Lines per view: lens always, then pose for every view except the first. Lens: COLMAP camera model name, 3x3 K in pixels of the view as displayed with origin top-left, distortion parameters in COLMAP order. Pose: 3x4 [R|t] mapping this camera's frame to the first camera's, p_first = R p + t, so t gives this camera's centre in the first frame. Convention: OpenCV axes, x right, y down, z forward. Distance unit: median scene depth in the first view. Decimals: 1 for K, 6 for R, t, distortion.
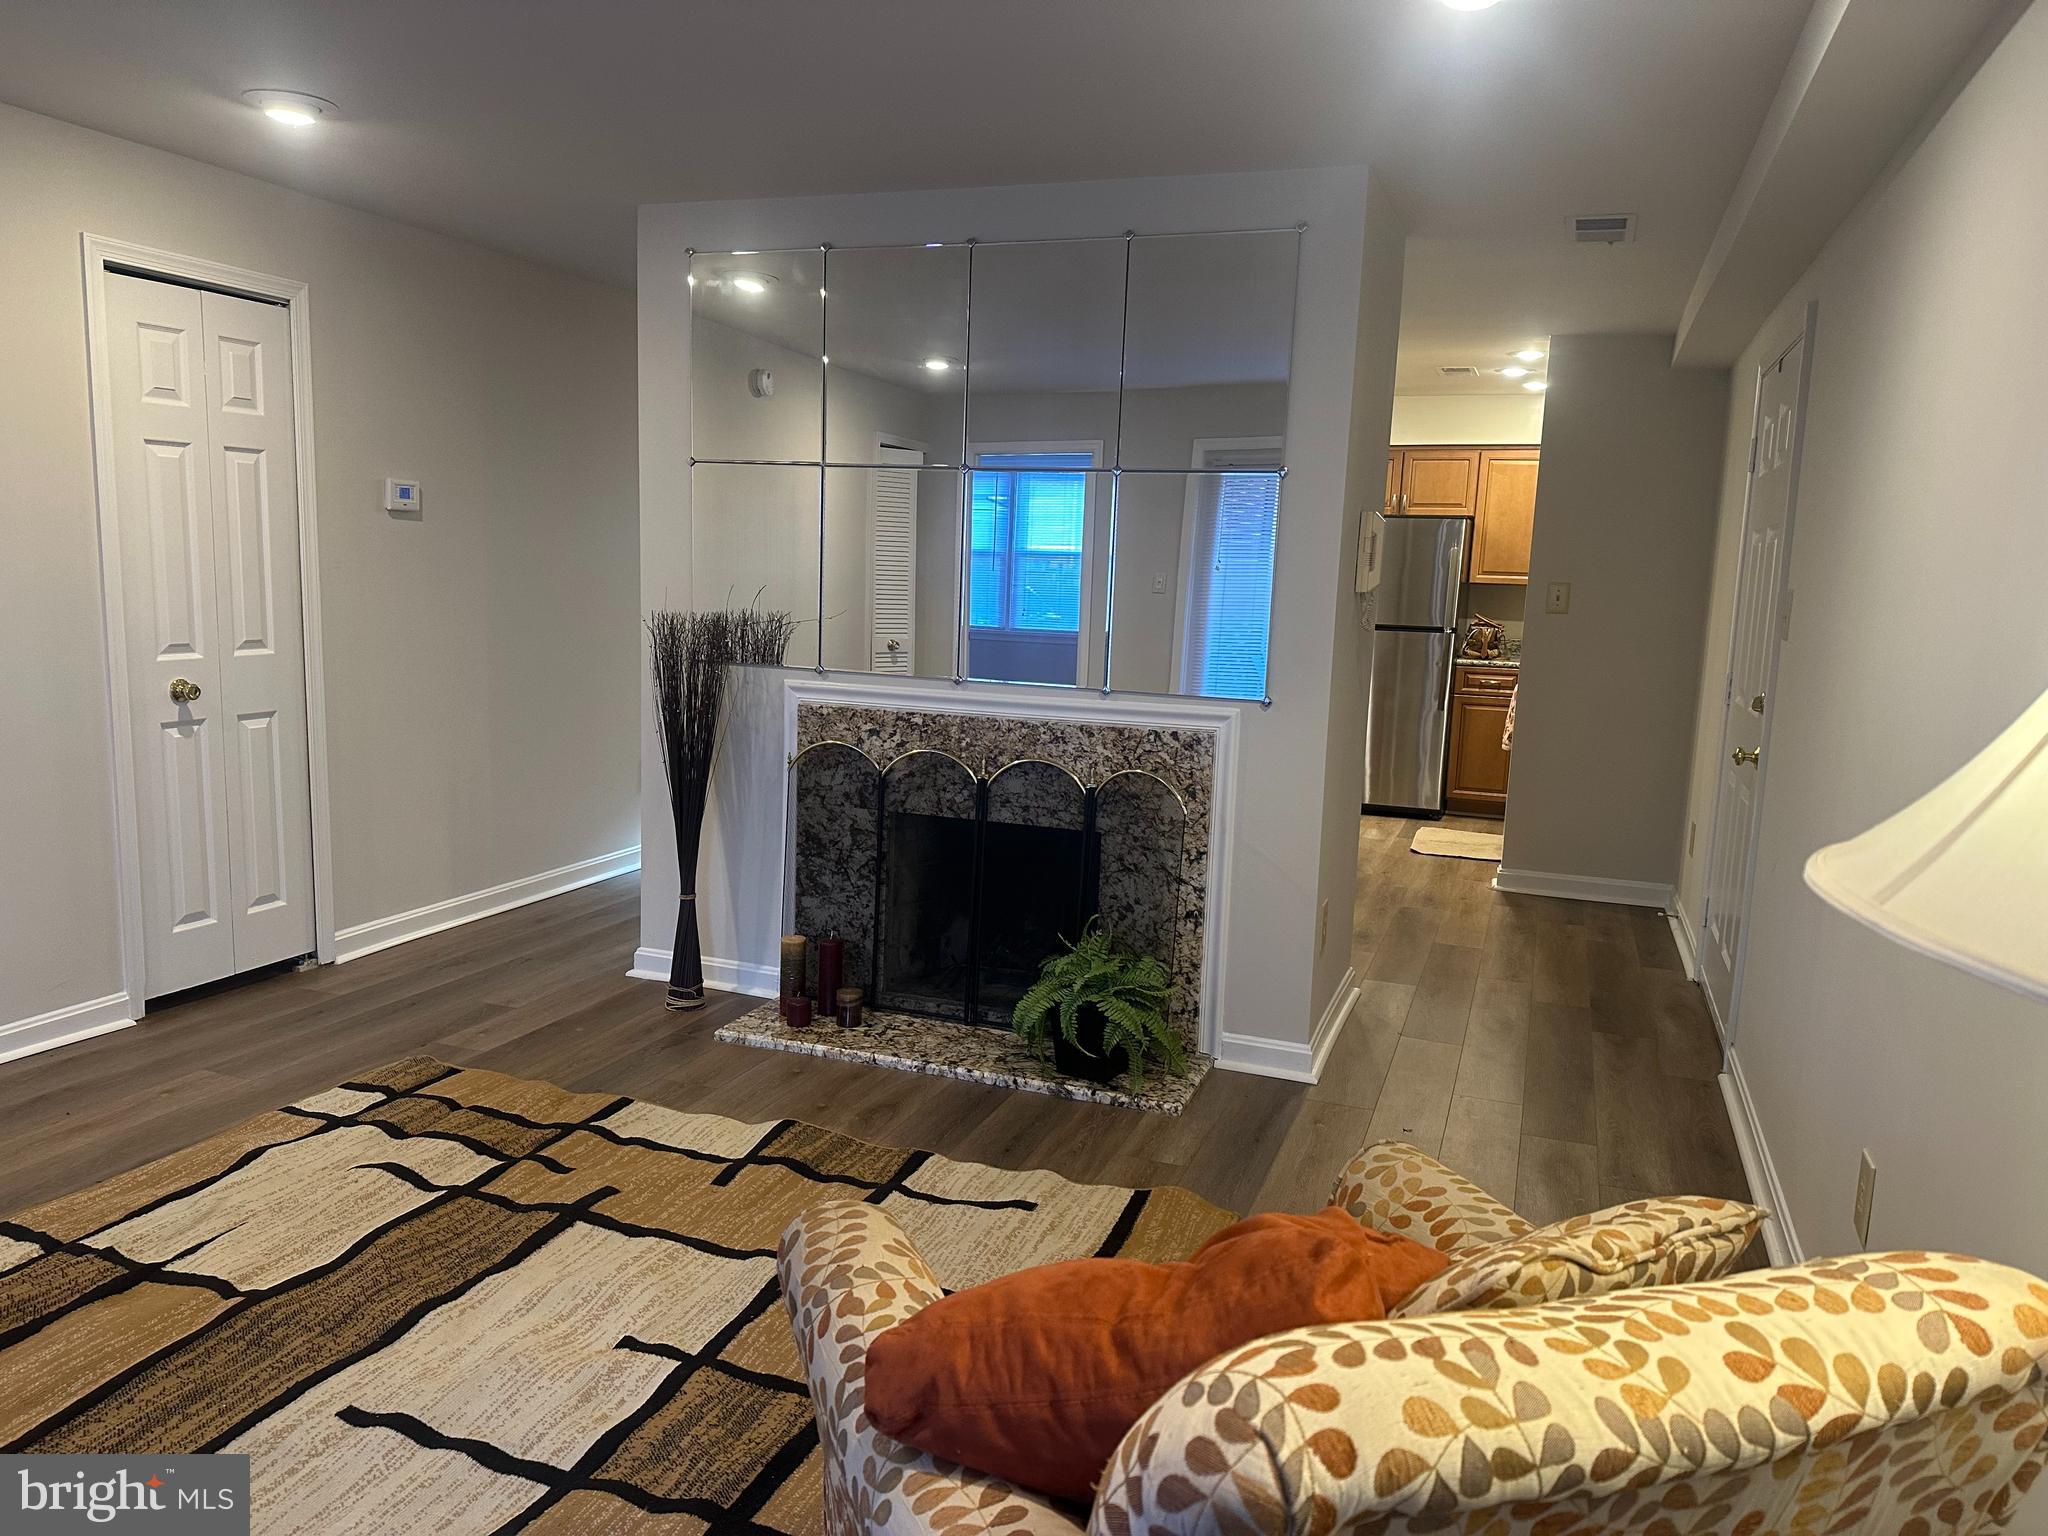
lens RADIAL K [[1422.6, 0, 1015.8], [0, 1422.6, 754.0], [0, 0, 1]] dist [0.037916, -0.027161]
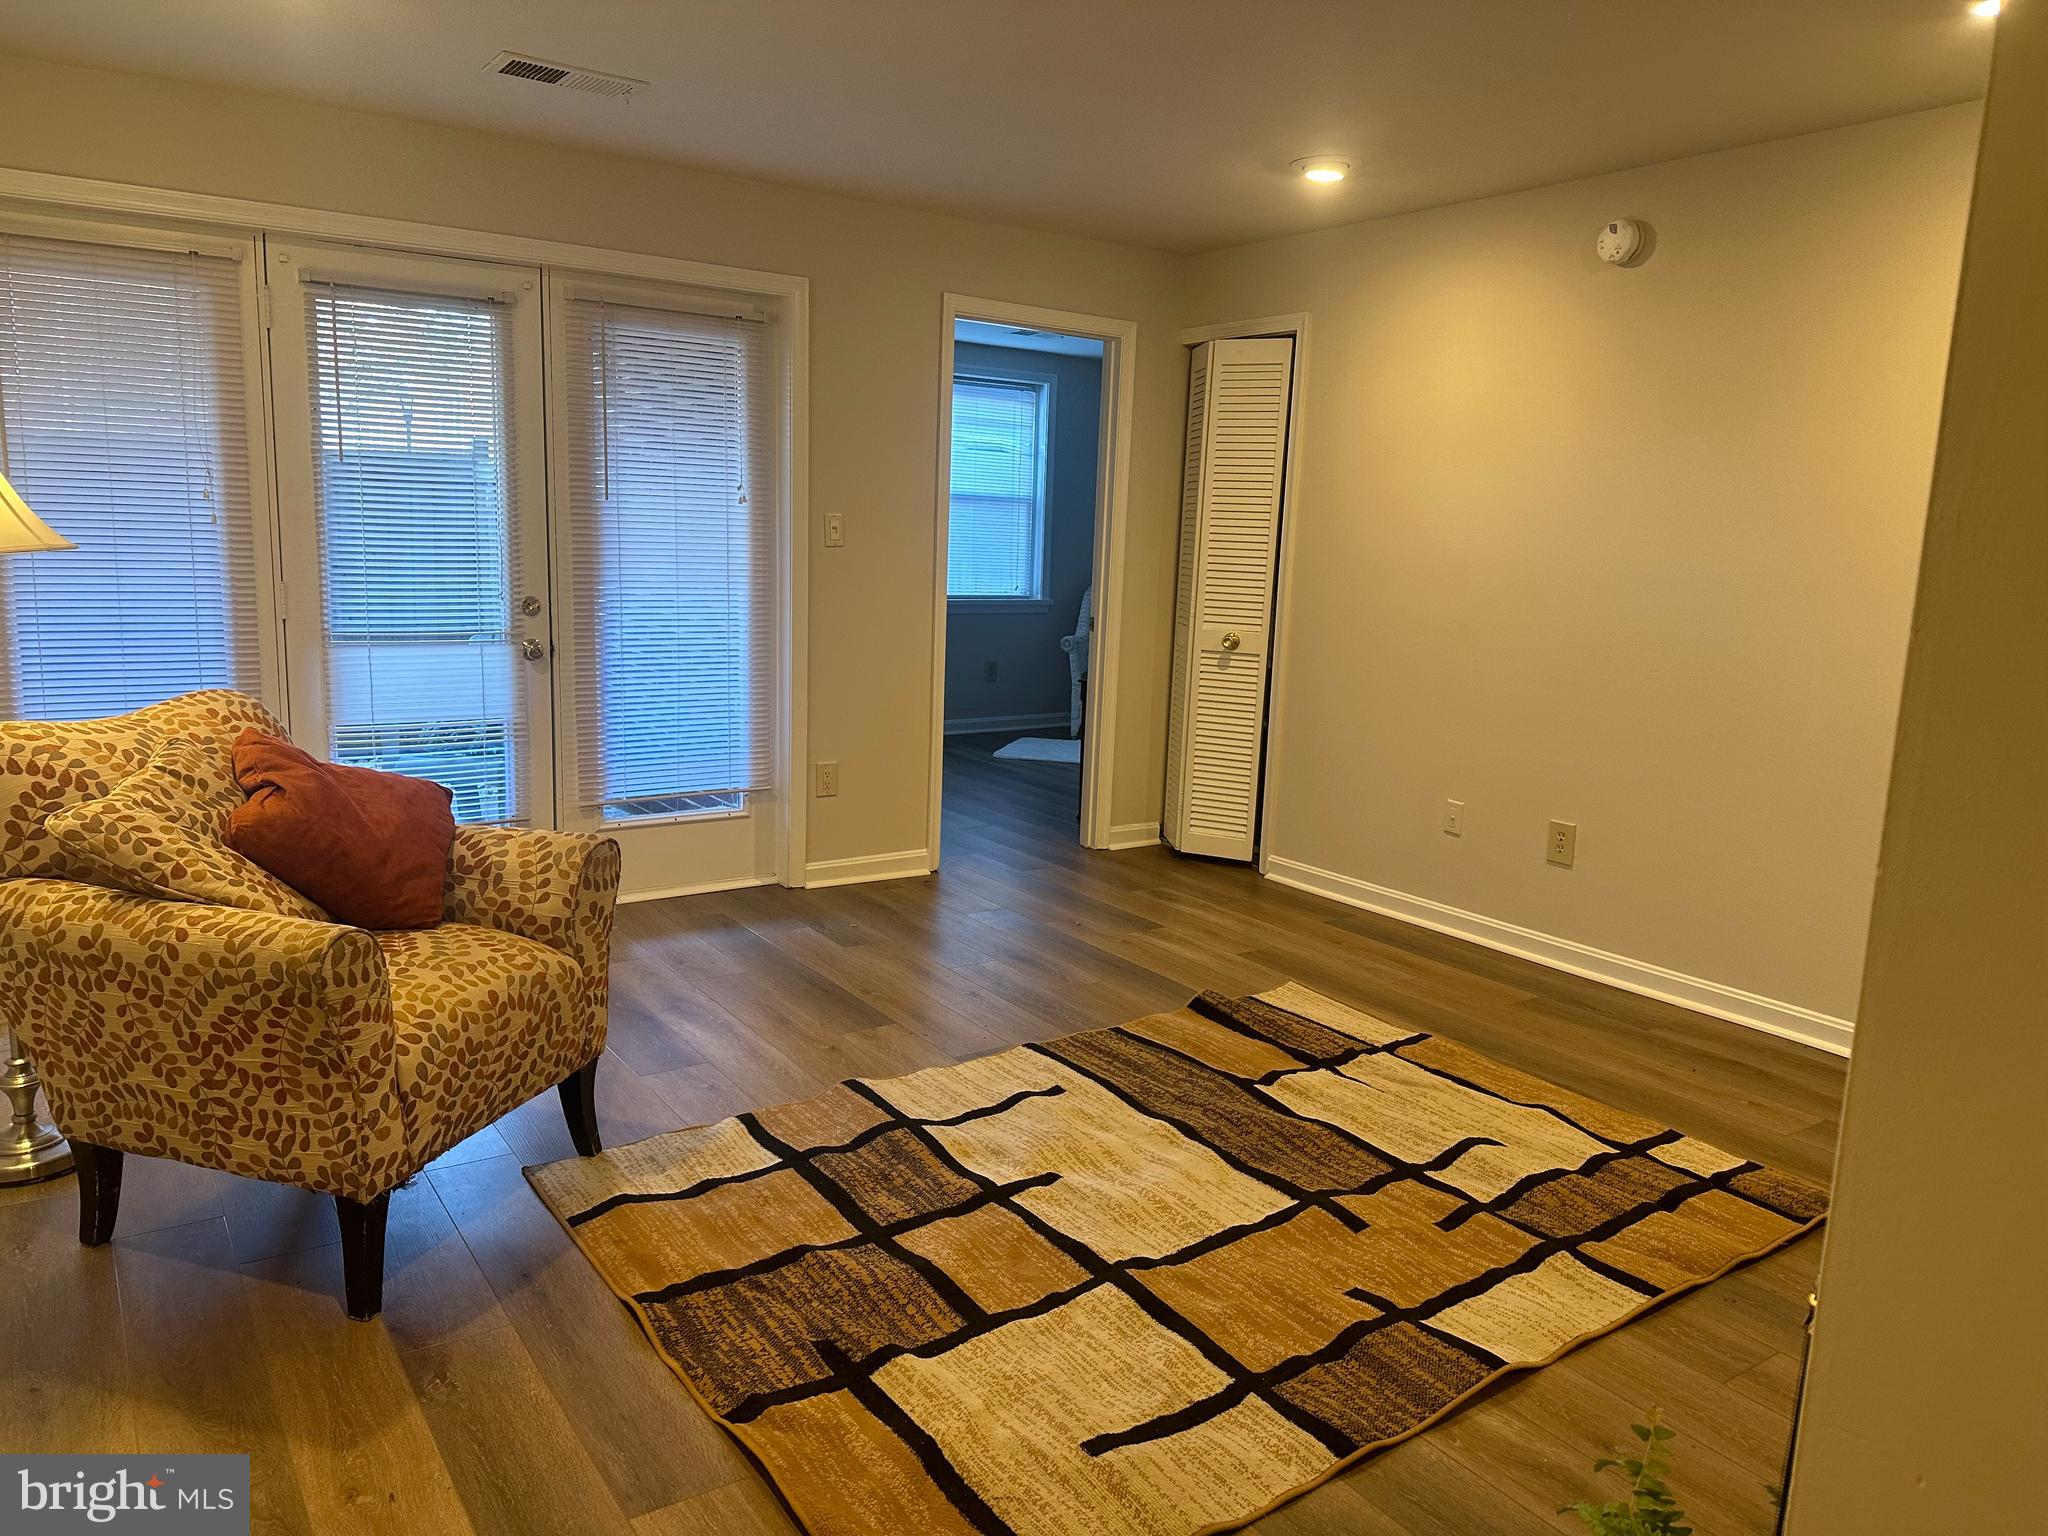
lens RADIAL K [[1422.6, 0, 1027.1], [0, 1422.6, 776.6], [0, 0, 1]] dist [0.037916, -0.027161]
pose [[-0.549721, 0.098722, -0.829494, 0.422560], [-0.170988, 0.958669, 0.227412, -0.104285], [0.817661, 0.266847, -0.510121, 0.926624]]
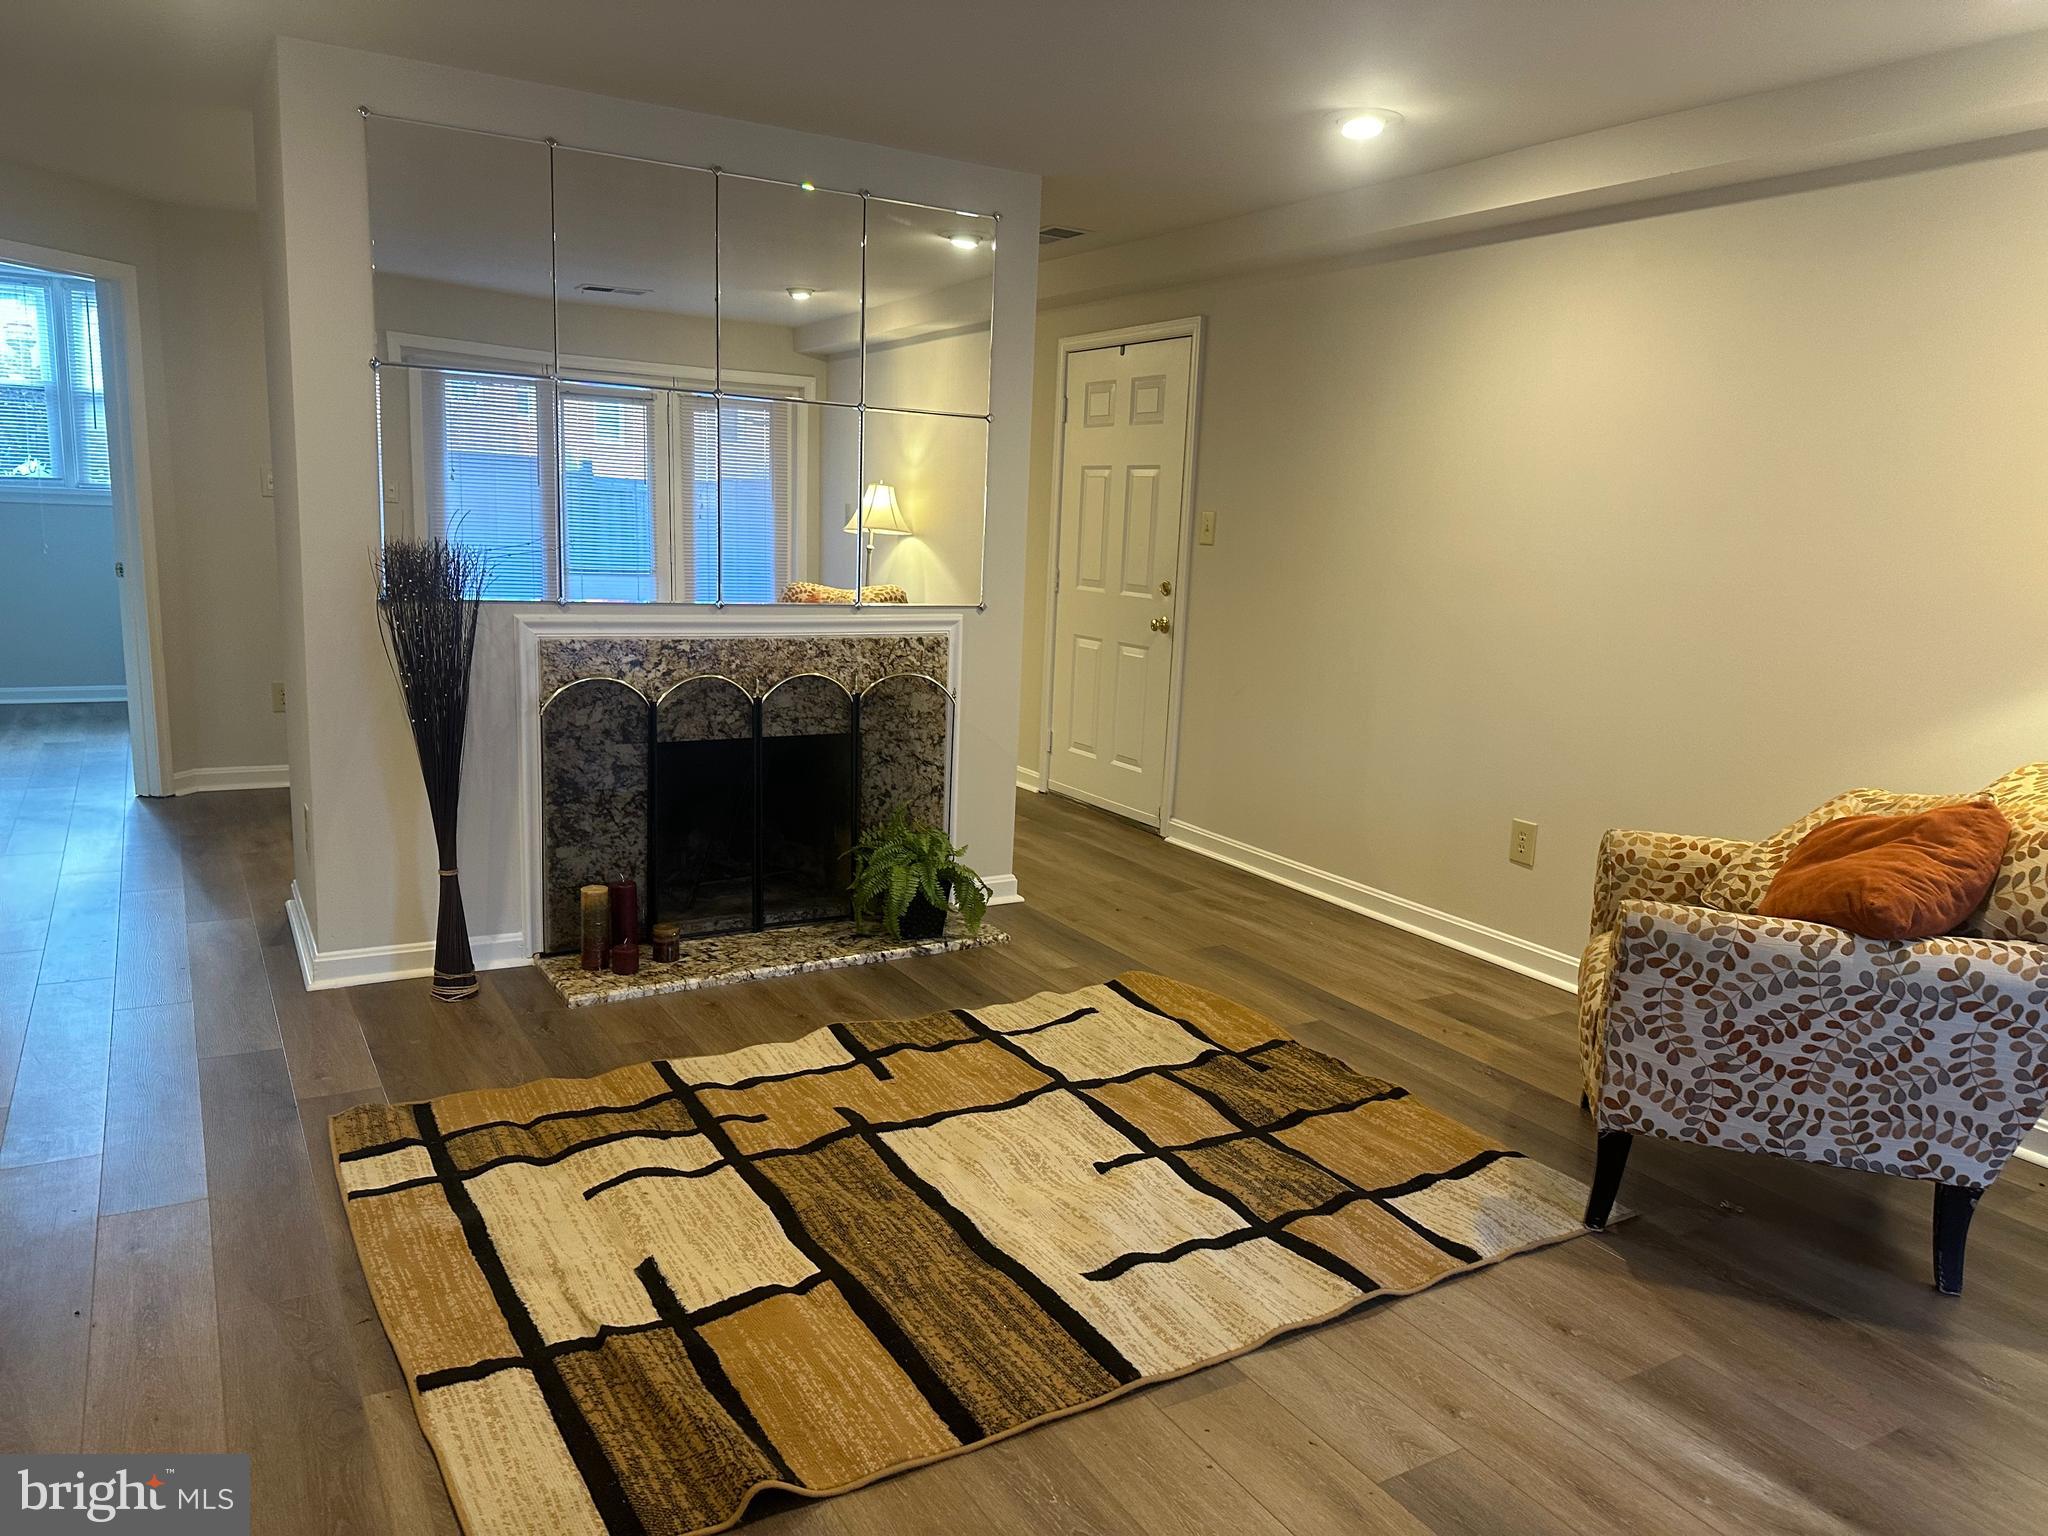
lens RADIAL K [[1422.6, 0, 1010.5], [0, 1422.6, 780.9], [0, 0, 1]] dist [0.037916, -0.027161]
pose [[0.613591, -0.151053, 0.775041, -0.743536], [0.086522, 0.988484, 0.124154, -0.036561], [-0.784869, -0.009121, 0.619594, 0.205008]]
